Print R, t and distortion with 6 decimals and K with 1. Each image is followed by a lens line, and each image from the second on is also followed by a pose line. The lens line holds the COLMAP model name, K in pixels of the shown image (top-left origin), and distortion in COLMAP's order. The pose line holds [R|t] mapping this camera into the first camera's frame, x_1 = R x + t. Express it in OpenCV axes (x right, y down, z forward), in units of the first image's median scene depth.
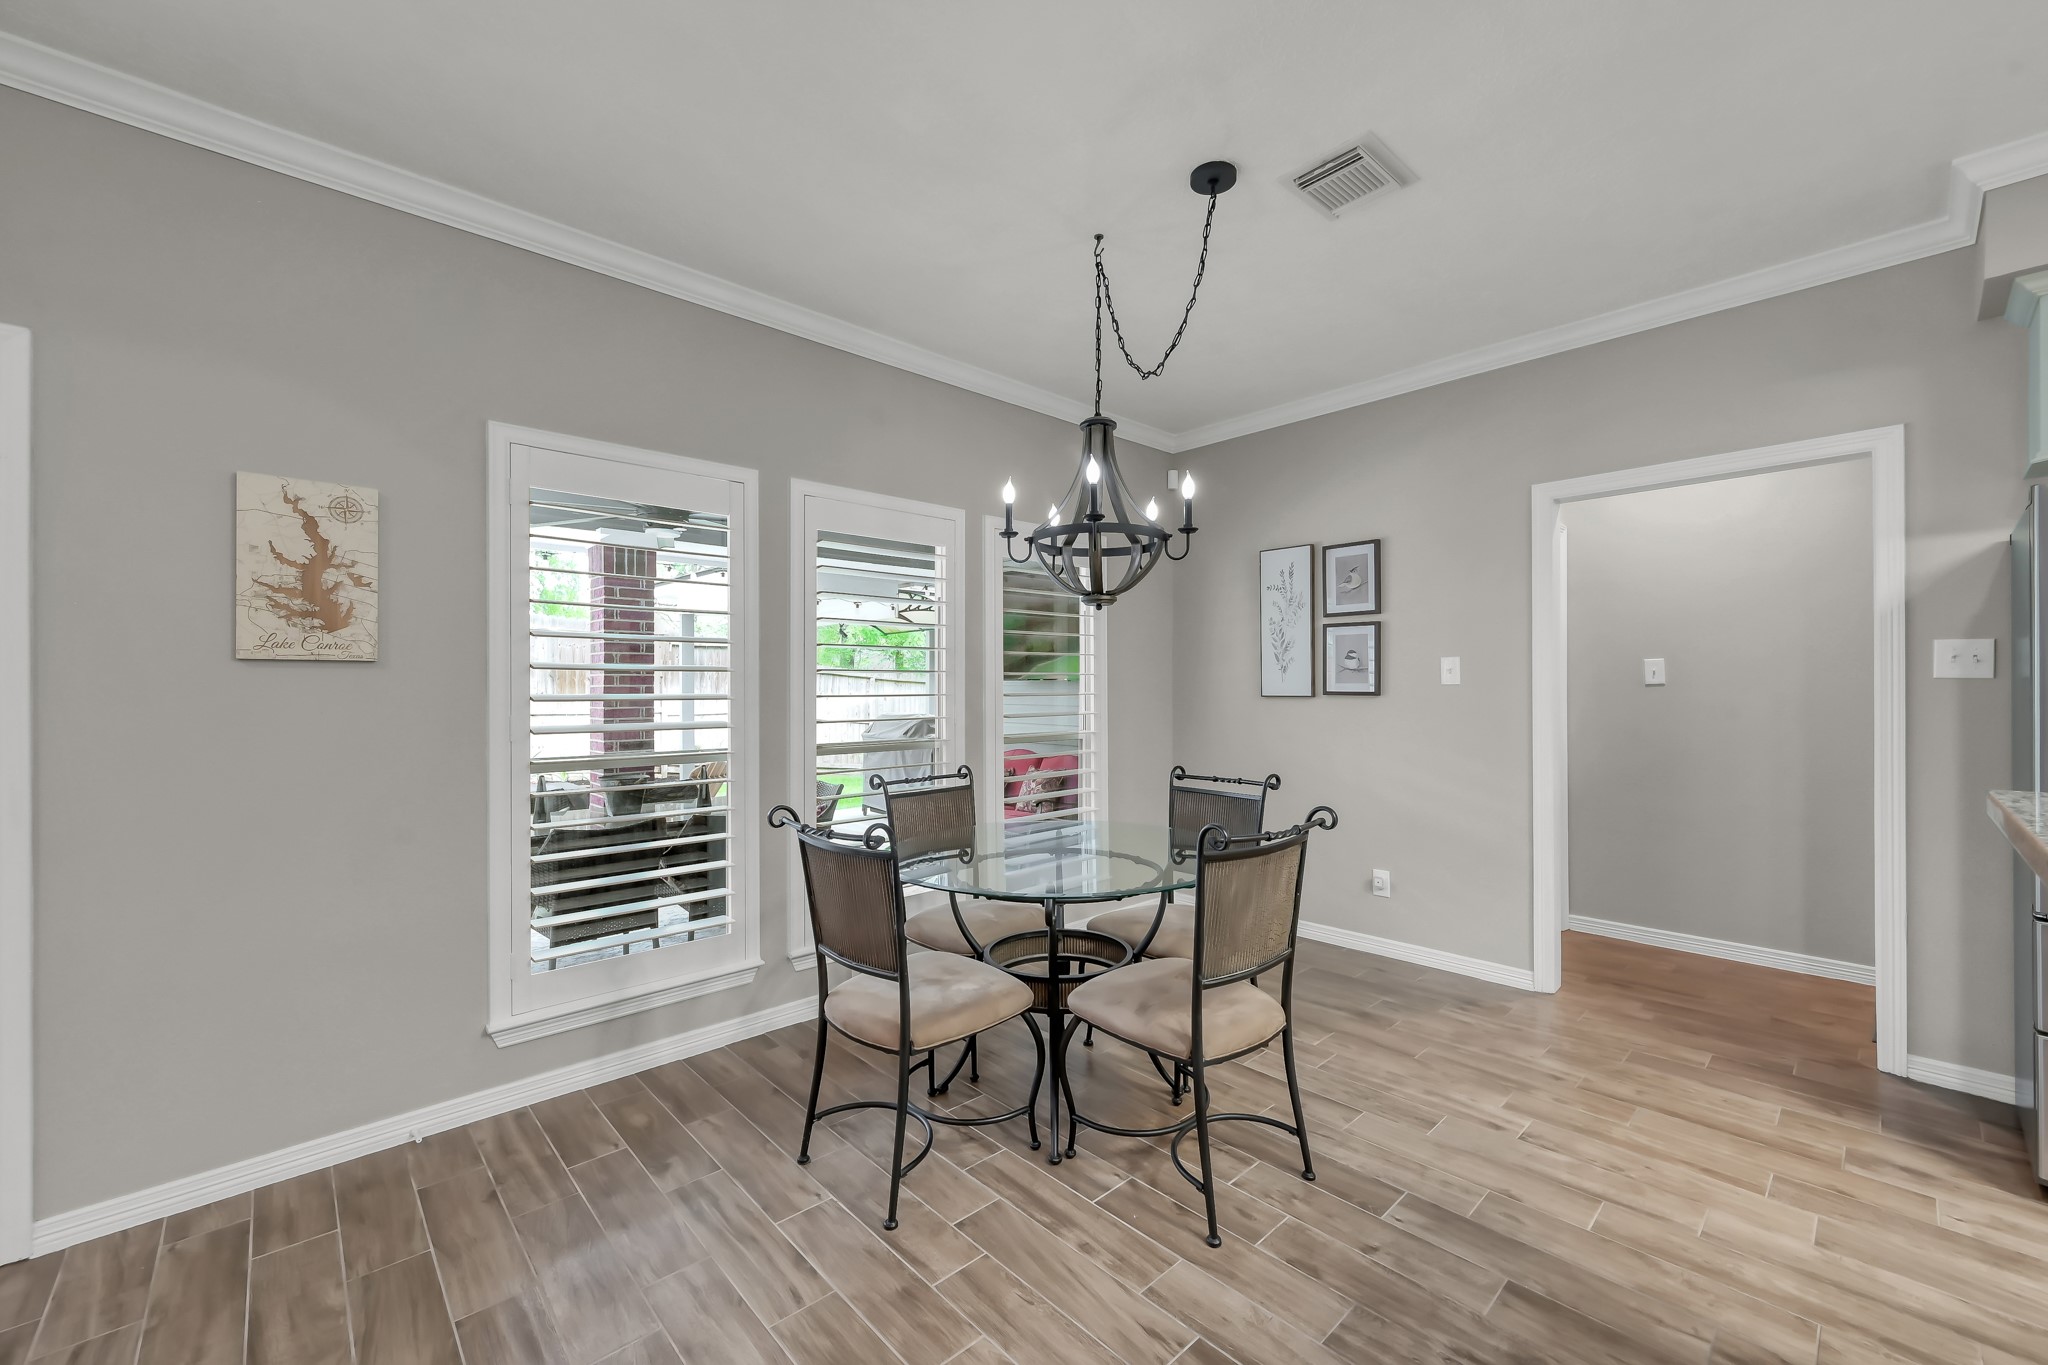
lens RADIAL K [[813.4, 0, 1045.1], [0, 813.4, 680.2], [0, 0, 1]] dist [-0.001848, -0.000222]
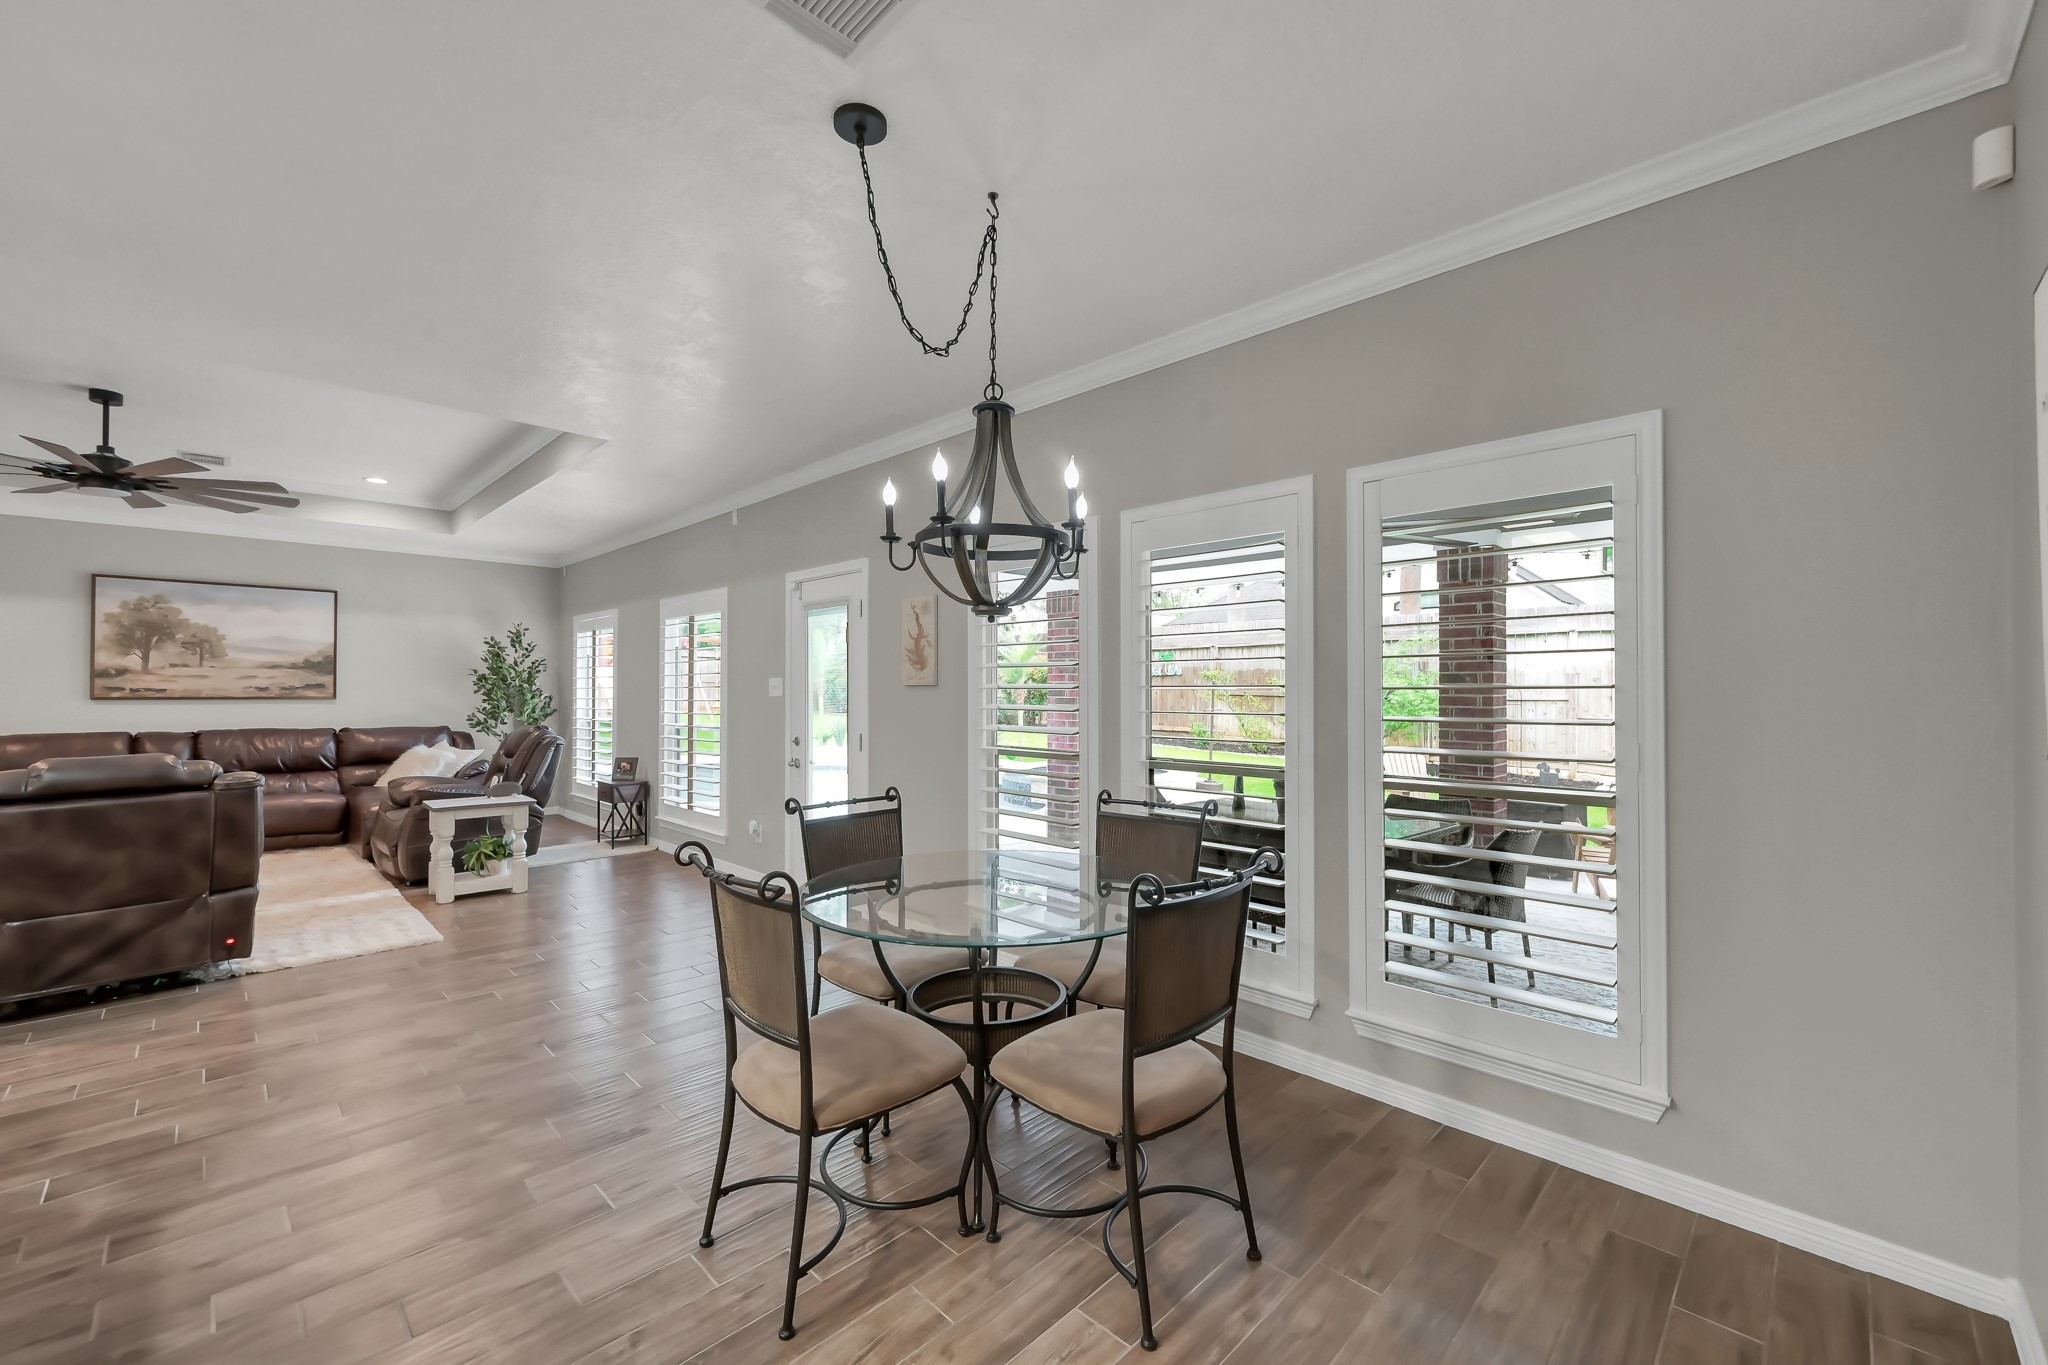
lens RADIAL K [[825.6, 0, 1024.0], [0, 825.6, 682.5], [0, 0, 1]] dist [0.000715, 0.000484]
pose [[0.027000, -0.005555, -0.999620, 0.947846], [0.004939, 0.999973, -0.005423, -0.016034], [0.999623, -0.004791, 0.027026, 1.001292]]
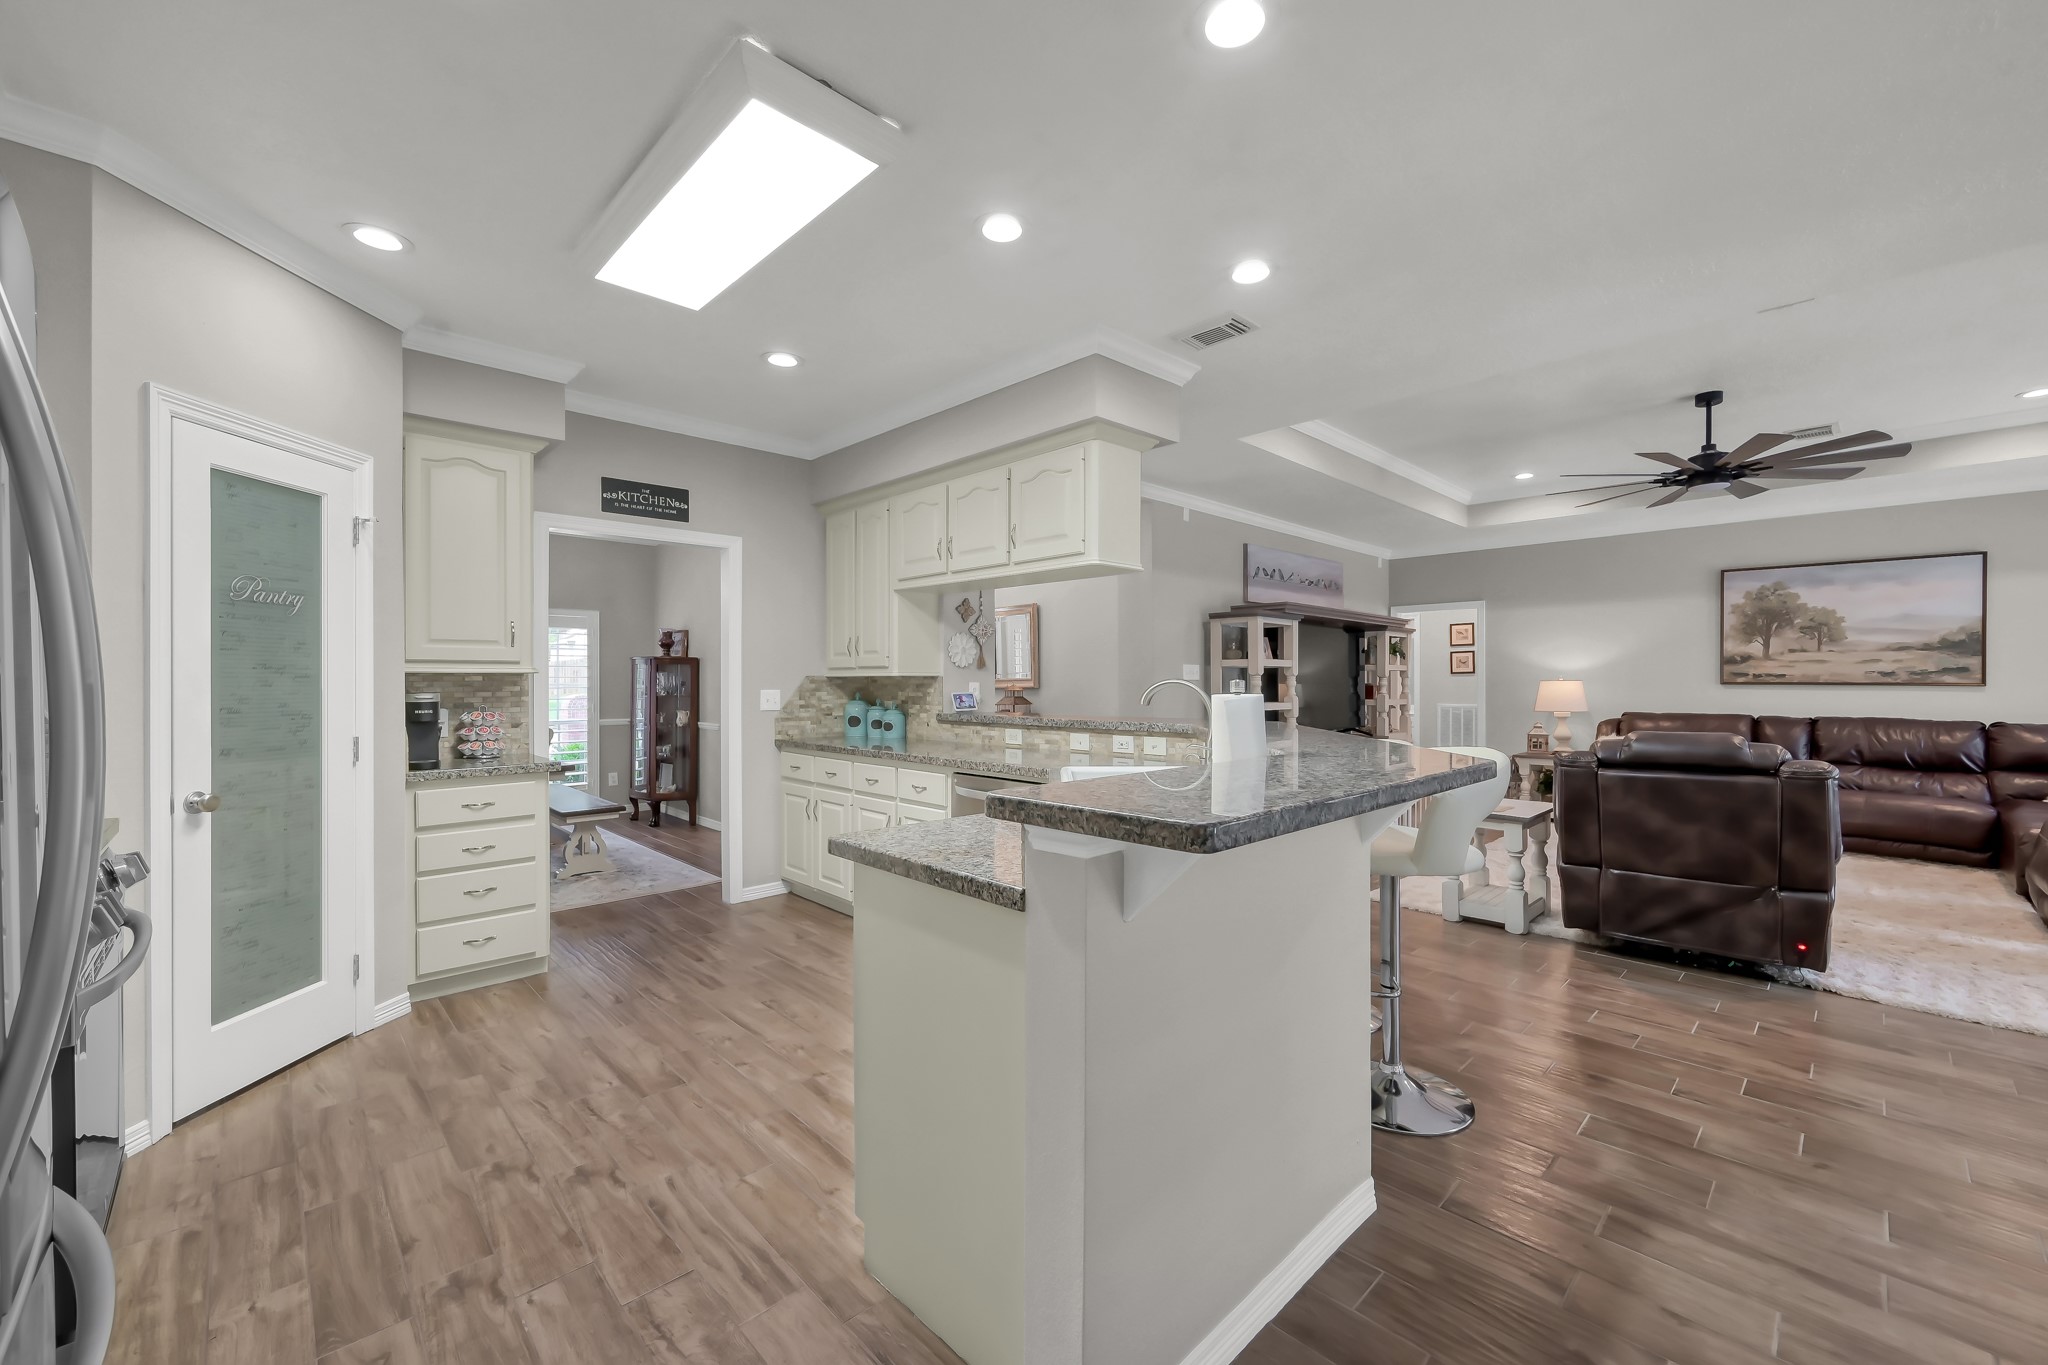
lens RADIAL K [[806.1, 0, 1031.0], [0, 806.1, 683.0], [0, 0, 1]] dist [-0.001507, 0.000332]
pose [[-0.999966, 0.003223, -0.007577, 0.692347], [0.003248, 0.999989, -0.003321, 0.004908], [0.007566, -0.003345, -0.999966, 0.914228]]
